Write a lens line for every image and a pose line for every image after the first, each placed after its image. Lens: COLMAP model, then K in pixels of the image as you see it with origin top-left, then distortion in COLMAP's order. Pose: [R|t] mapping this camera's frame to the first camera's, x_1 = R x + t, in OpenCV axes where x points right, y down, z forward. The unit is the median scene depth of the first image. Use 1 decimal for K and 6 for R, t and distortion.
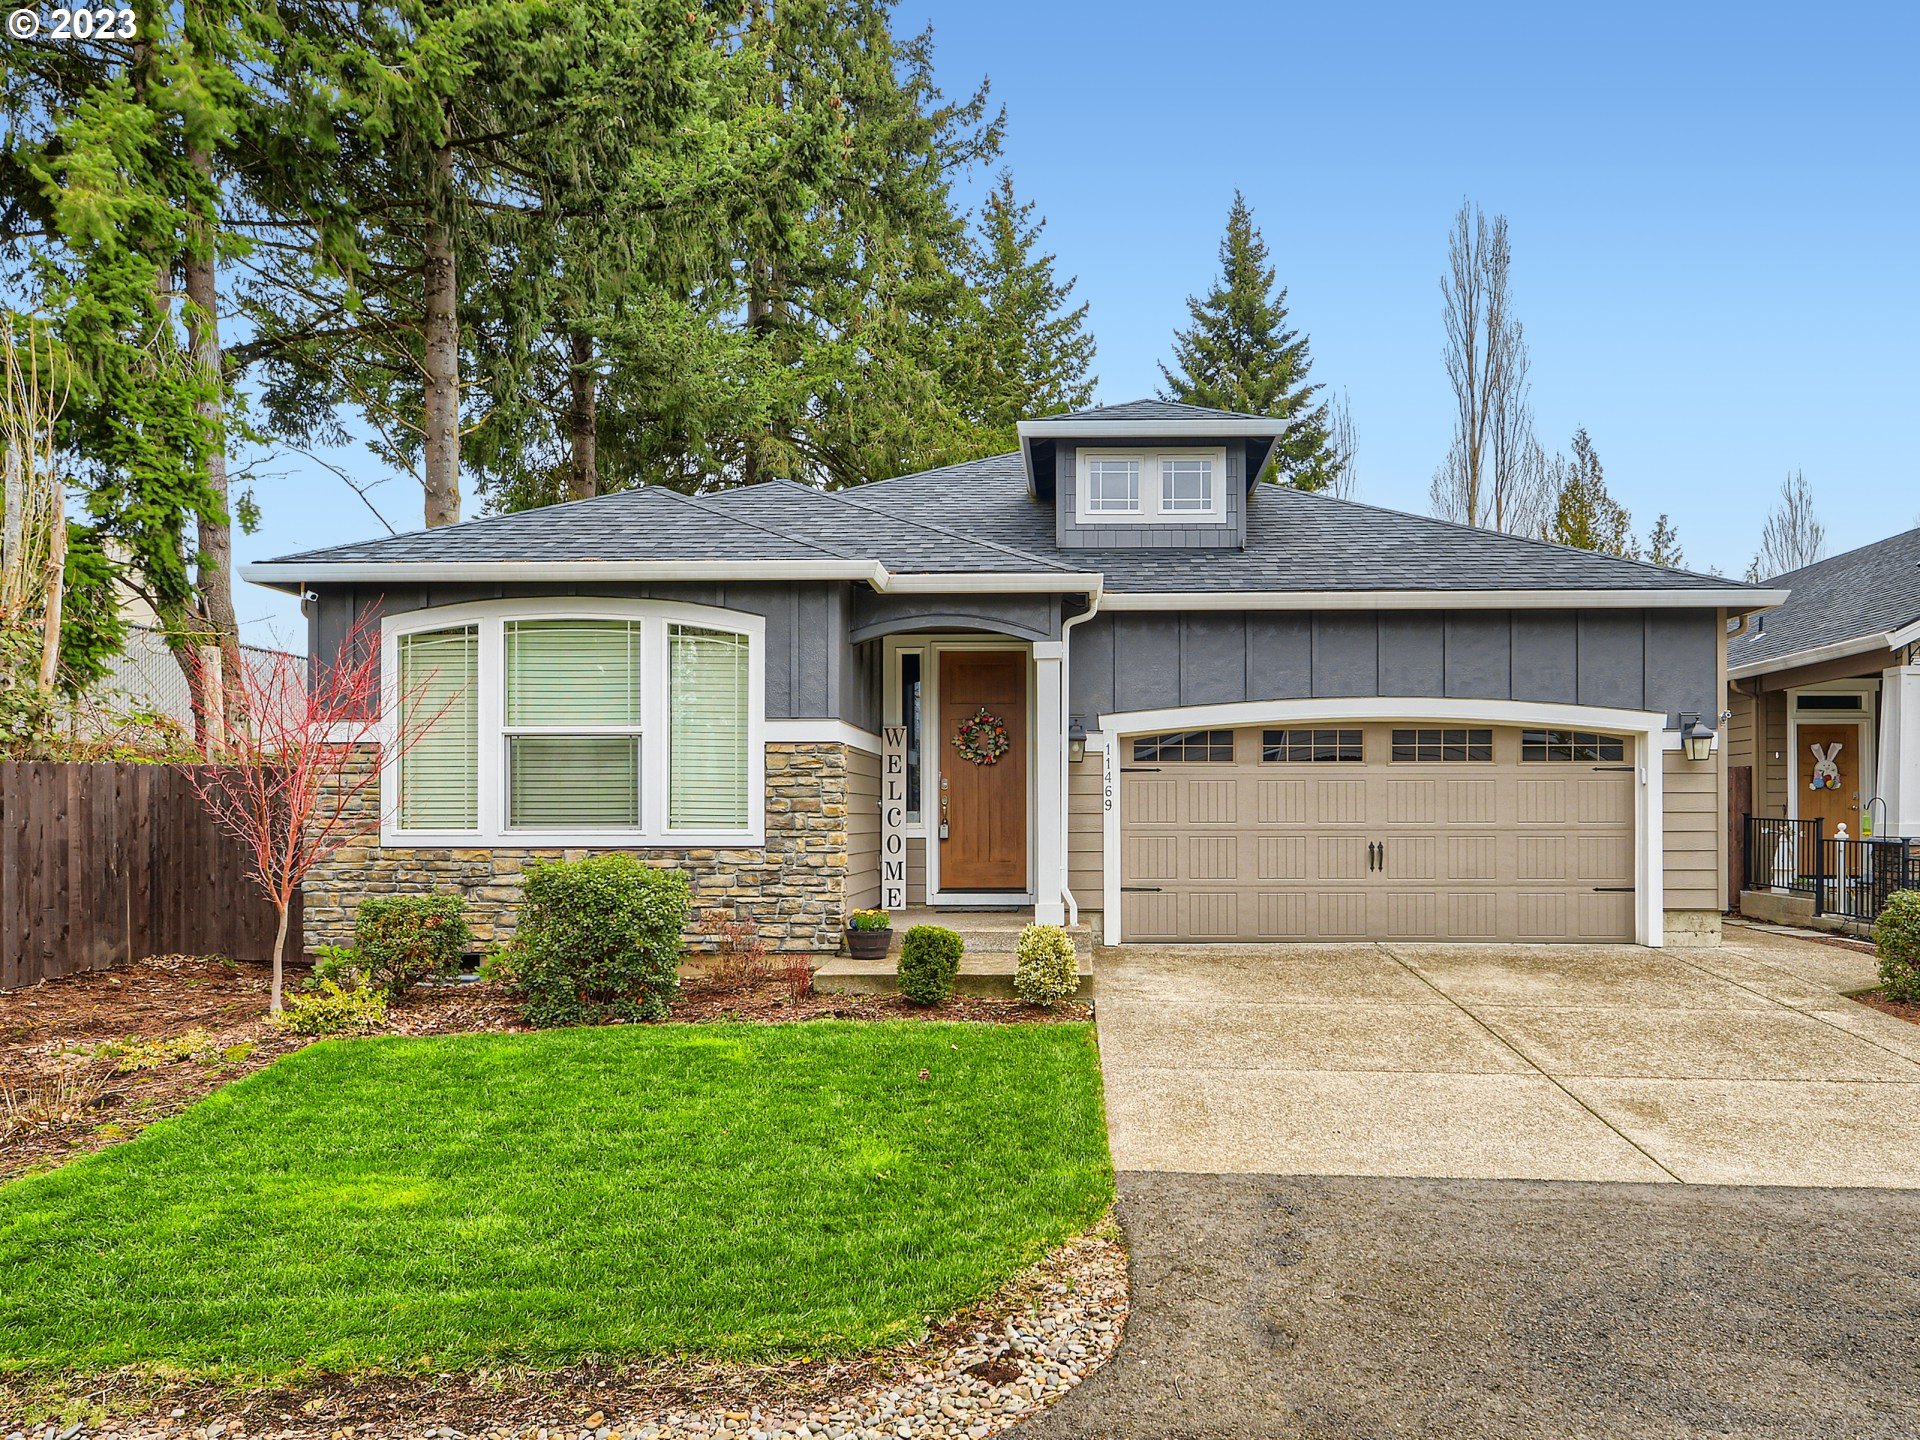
lens RADIAL K [[996.3, 0, 1054.7], [0, 996.3, 803.2], [0, 0, 1]] dist [0.006564, -0.004314]
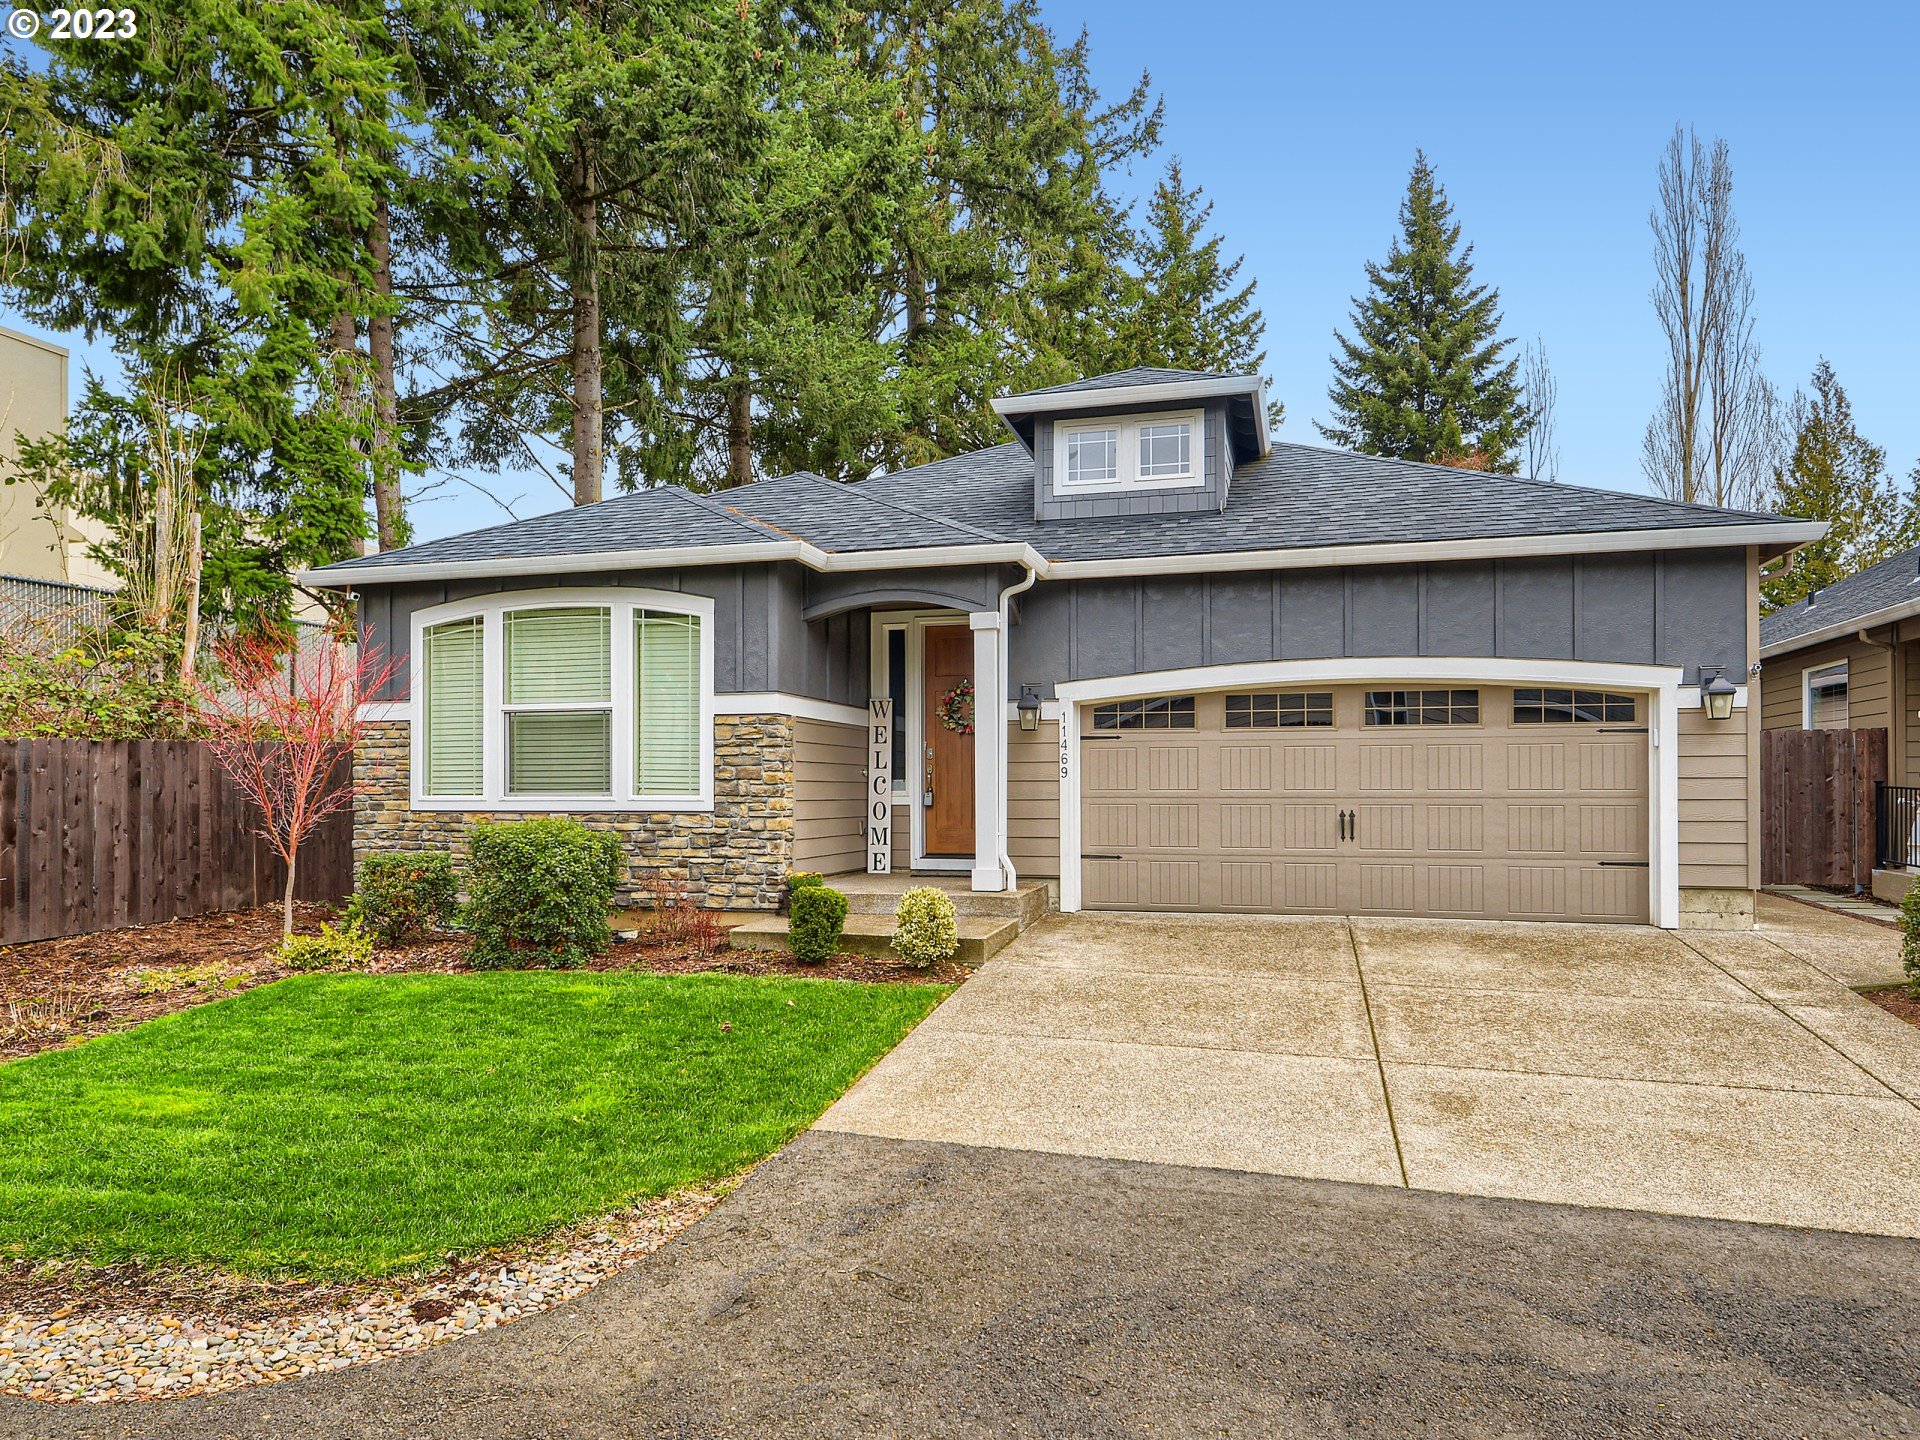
lens RADIAL K [[959.9, 0, 1033.6], [0, 959.9, 777.3], [0, 0, 1]] dist [0.004159, -0.001549]
pose [[0.980201, -0.003085, -0.197983, 0.235667], [0.003373, 0.999994, 0.001118, 0.005989], [0.197978, -0.001764, 0.980205, 0.046281]]
